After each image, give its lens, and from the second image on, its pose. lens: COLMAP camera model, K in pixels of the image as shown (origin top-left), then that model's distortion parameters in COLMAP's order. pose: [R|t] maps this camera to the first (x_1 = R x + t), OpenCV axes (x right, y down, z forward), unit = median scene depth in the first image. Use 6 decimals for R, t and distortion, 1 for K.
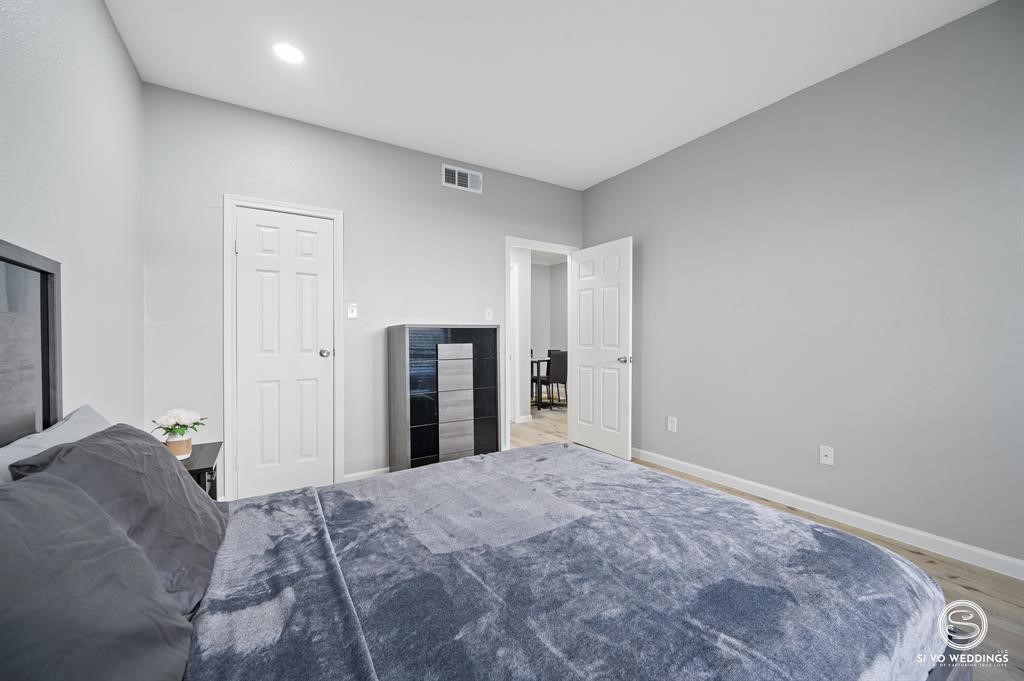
lens RADIAL K [[406.1, 0, 513.2], [0, 406.1, 339.5], [0, 0, 1]] dist [-0.002530, 0.000575]
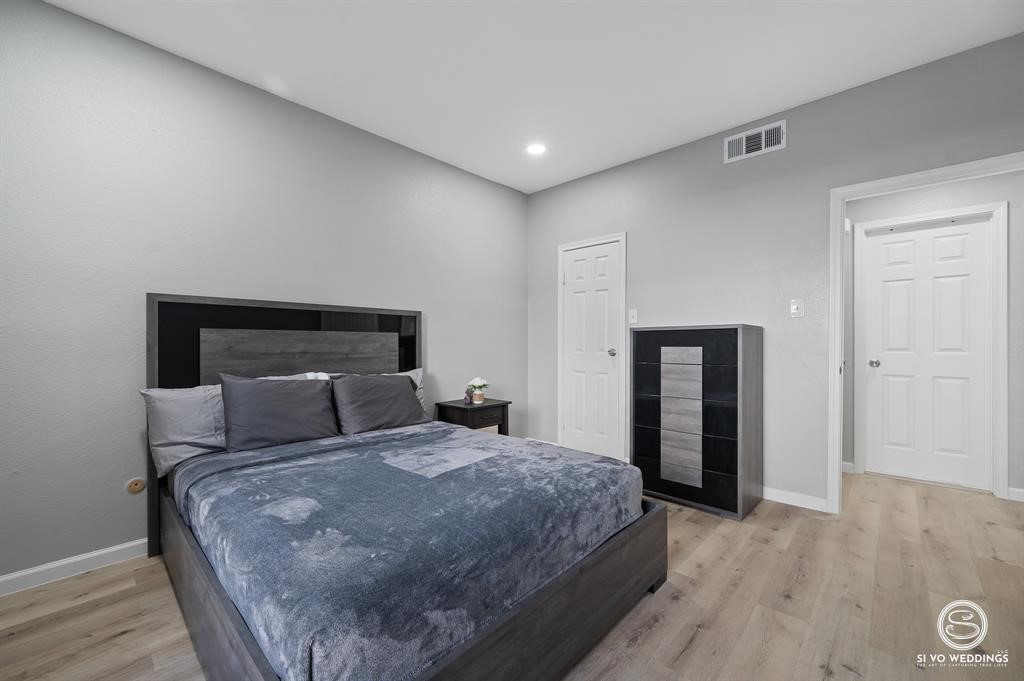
lens RADIAL K [[406.1, 0, 513.5], [0, 406.1, 341.2], [0, 0, 1]] dist [-0.002530, 0.000575]
pose [[0.245922, 0.004601, -0.969279, 0.649161], [-0.003334, 0.999987, 0.003901, -0.004613], [0.969284, 0.002273, 0.245934, 0.412038]]
